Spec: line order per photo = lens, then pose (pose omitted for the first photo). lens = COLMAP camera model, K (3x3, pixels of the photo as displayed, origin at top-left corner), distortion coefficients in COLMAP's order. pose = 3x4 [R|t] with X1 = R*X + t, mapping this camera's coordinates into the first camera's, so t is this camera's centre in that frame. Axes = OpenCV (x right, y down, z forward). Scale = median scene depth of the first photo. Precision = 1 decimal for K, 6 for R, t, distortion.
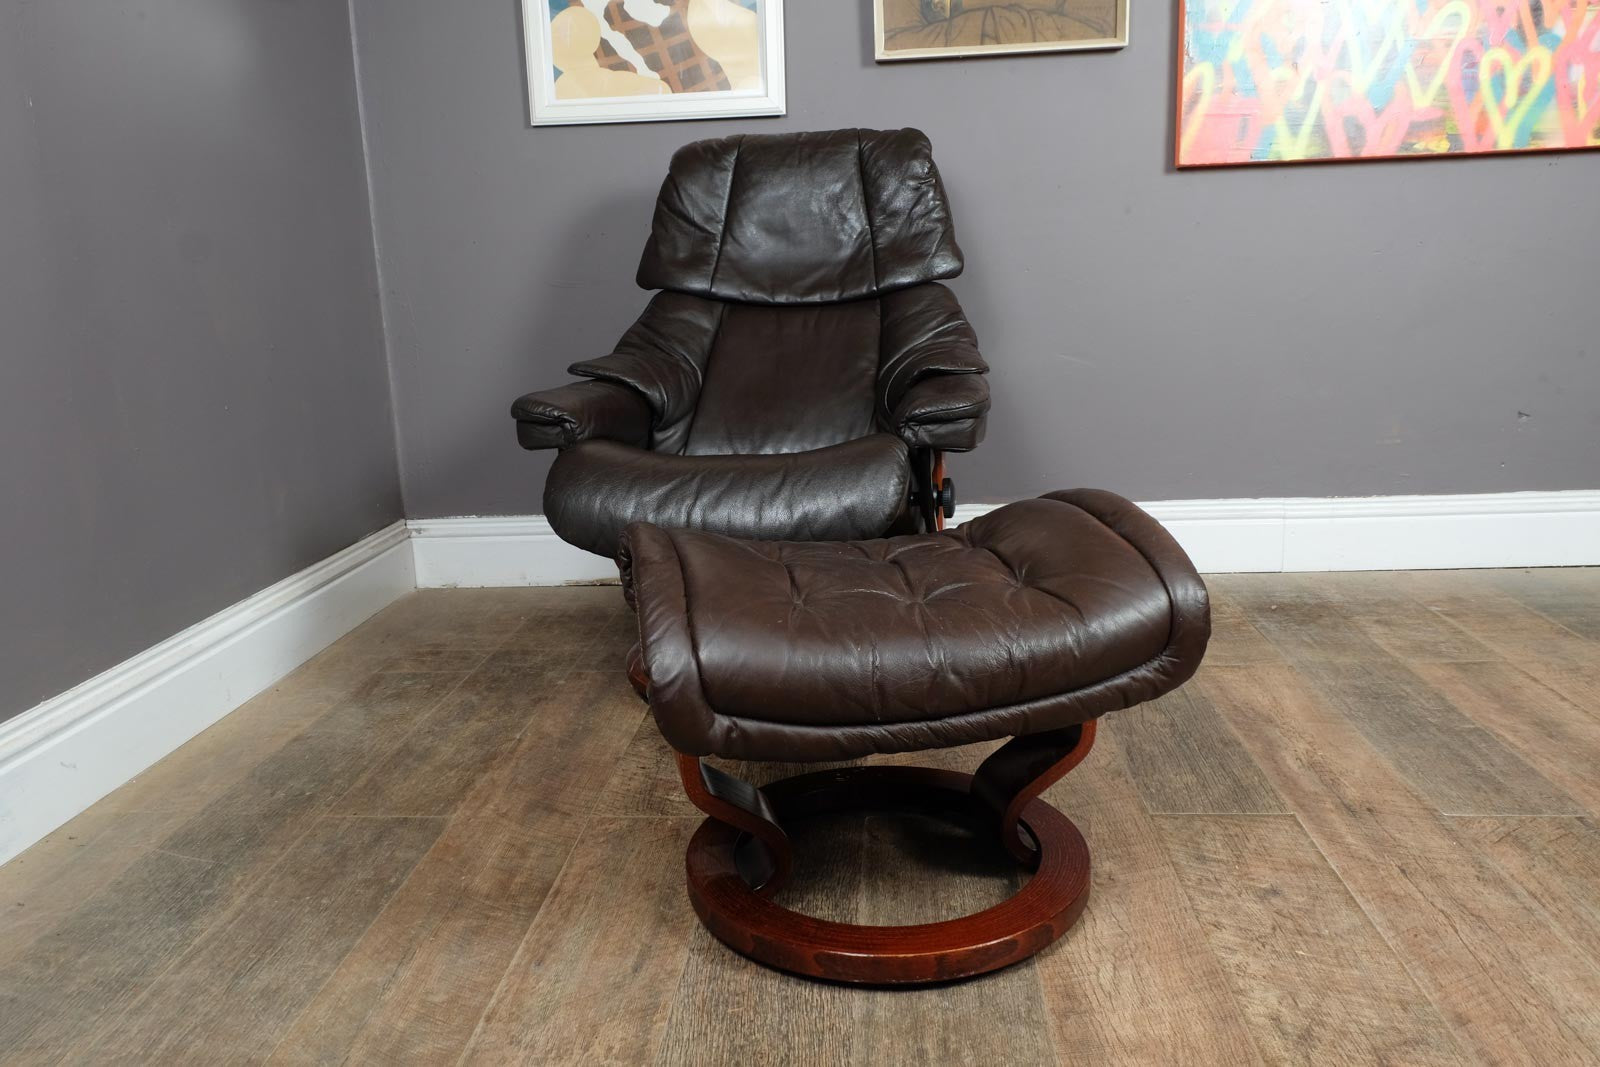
lens RADIAL K [[1252.8, 0, 823.4], [0, 1252.8, 540.7], [0, 0, 1]] dist [0.014243, 0.001803]
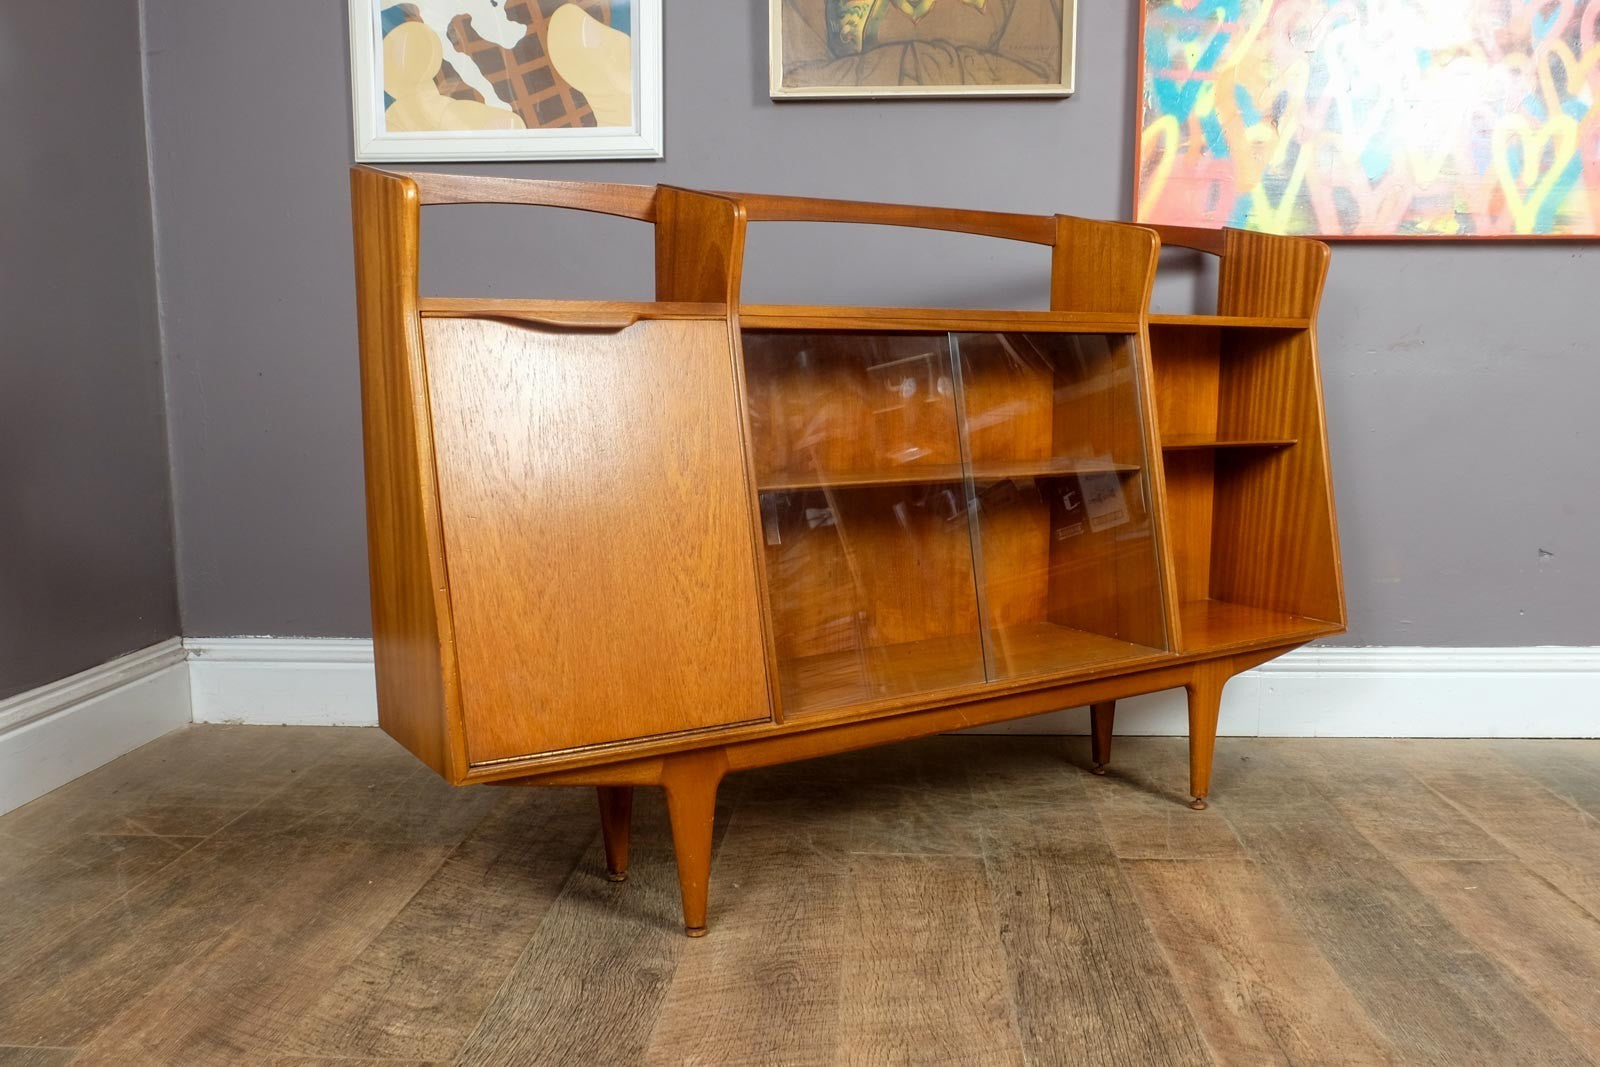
lens RADIAL K [[1391.7, 0, 842.3], [0, 1391.7, 581.3], [0, 0, 1]] dist [0.013561, -0.004201]
pose [[0.999248, 0.031924, 0.022005, 0.080171], [-0.030482, 0.997546, -0.063025, -0.010480], [-0.023963, 0.062307, 0.997769, 0.108312]]
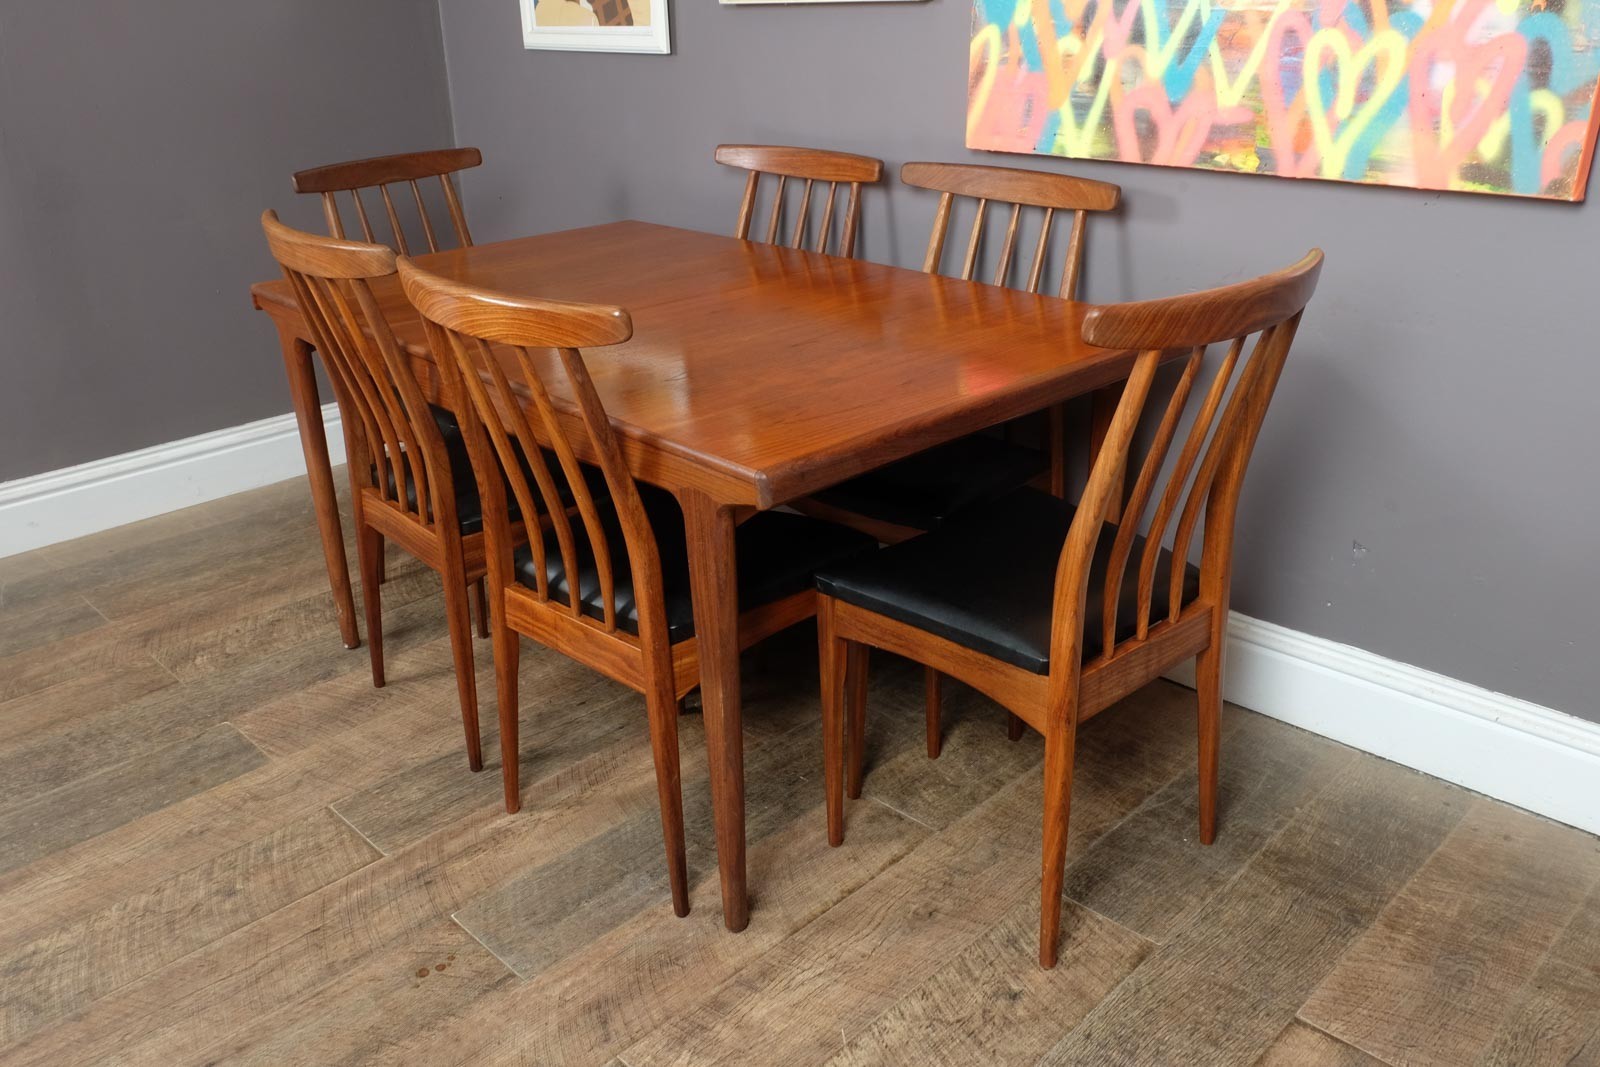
lens RADIAL K [[1335.1, 0, 764.5], [0, 1335.1, 562.5], [0, 0, 1]] dist [-0.030983, 0.041667]
pose [[0.728203, 0.291860, -0.620112, 0.836481], [-0.140482, 0.949147, 0.281753, -0.275726], [0.670810, -0.118059, 0.732172, 0.238533]]
